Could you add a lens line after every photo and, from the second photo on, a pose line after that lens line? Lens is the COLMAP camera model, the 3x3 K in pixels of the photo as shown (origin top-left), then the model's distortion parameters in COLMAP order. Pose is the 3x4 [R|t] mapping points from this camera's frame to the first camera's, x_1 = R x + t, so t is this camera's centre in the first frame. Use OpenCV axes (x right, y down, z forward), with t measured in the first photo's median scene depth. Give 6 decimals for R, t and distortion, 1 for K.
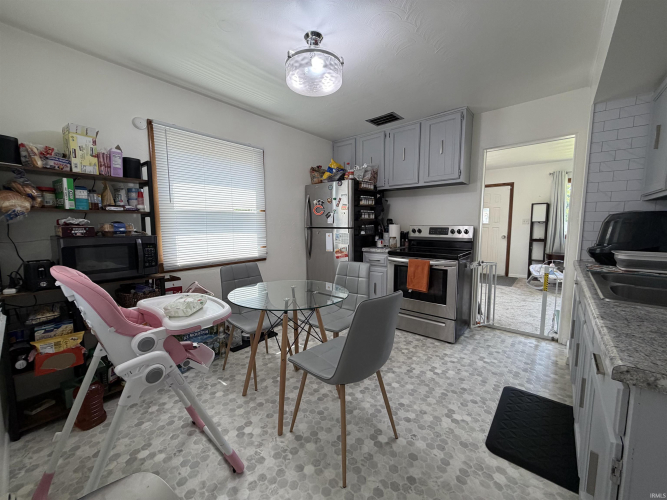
lens RADIAL K [[263.8, 0, 328.0], [0, 263.8, 251.9], [0, 0, 1]] dist [-0.009954, 0.000063]
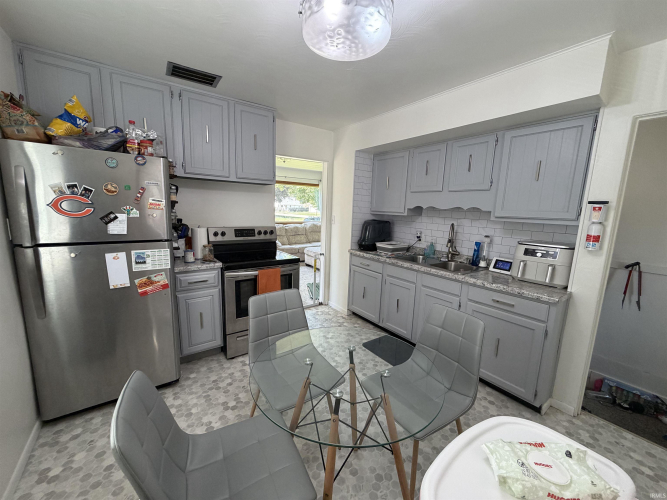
lens RADIAL K [[263.8, 0, 329.2], [0, 263.8, 253.2], [0, 0, 1]] dist [-0.009954, 0.000063]
pose [[0.234566, -0.152142, 0.960121, -0.595359], [0.069696, 0.987767, 0.139495, -0.173154], [-0.969598, 0.034196, 0.242300, 0.731995]]
